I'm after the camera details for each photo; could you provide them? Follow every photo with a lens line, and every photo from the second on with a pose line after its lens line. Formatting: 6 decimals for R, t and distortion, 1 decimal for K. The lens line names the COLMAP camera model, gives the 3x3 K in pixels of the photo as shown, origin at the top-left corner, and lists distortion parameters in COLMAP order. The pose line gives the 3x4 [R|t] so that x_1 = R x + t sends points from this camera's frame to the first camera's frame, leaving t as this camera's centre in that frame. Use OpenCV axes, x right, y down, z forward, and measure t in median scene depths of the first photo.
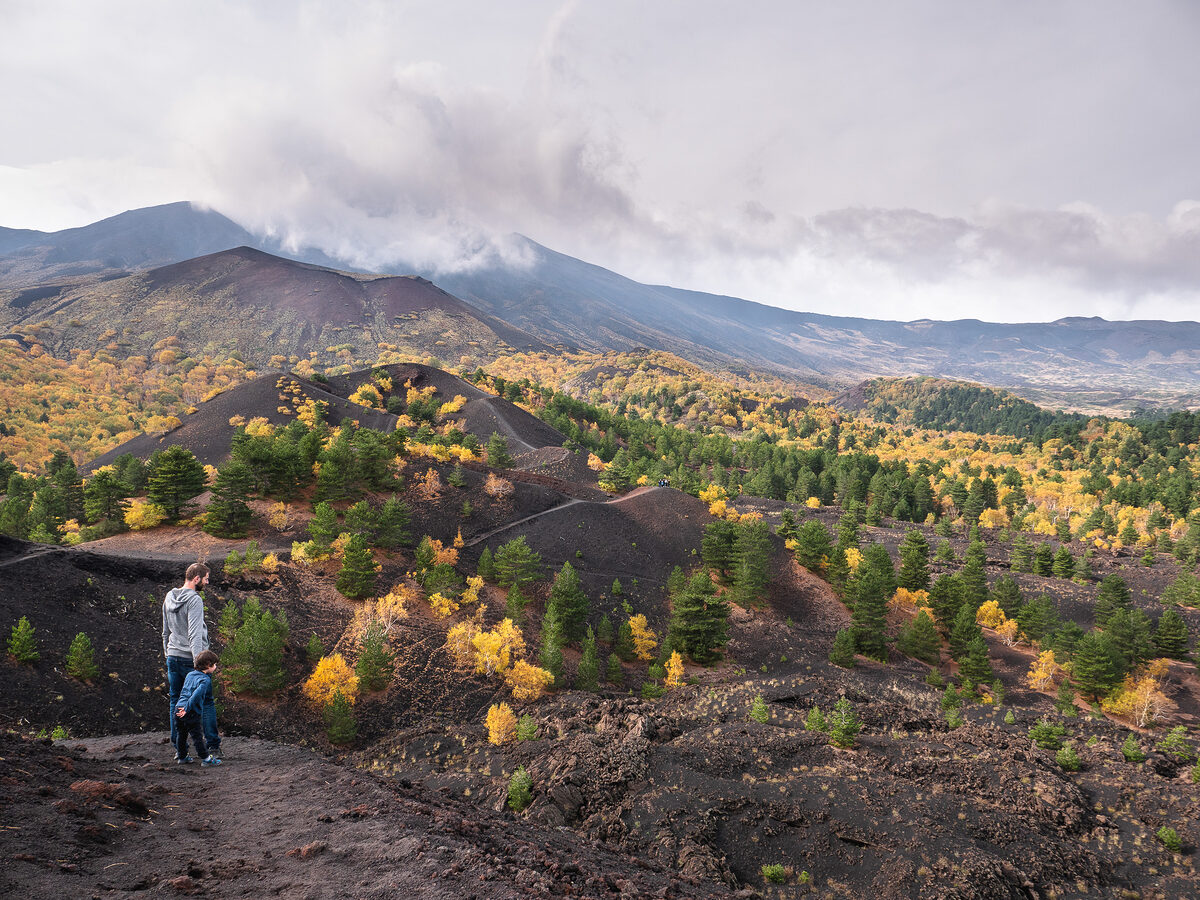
lens RADIAL K [[775.5, 0, 565.2], [0, 775.5, 461.0], [0, 0, 1]] dist [-0.018412, 0.006061]
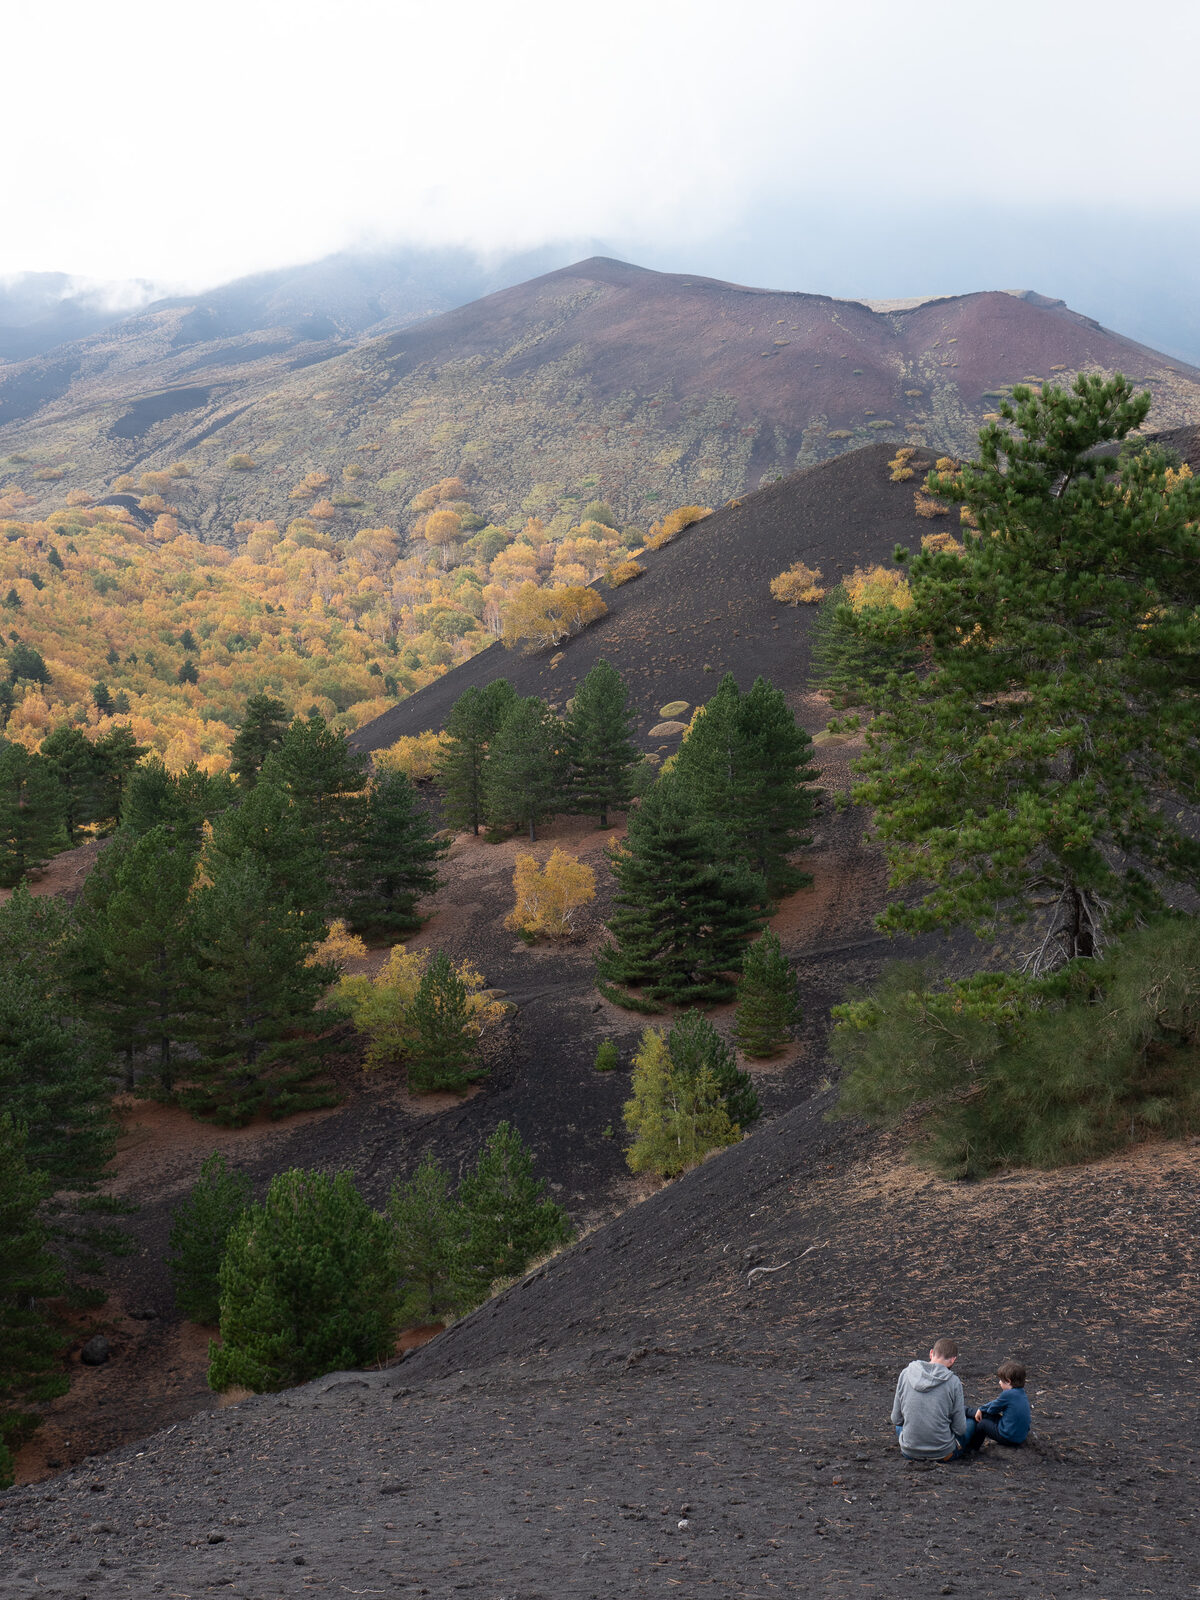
lens RADIAL K [[1594.0, 0, 600.0], [0, 1594.0, 837.5], [0, 0, 1]] dist [-0.006796, -0.007257]
pose [[0.946652, -0.007774, -0.322163, -0.316726], [0.013410, 0.999793, 0.015280, 0.033649], [0.321978, -0.018785, 0.946561, 0.429786]]
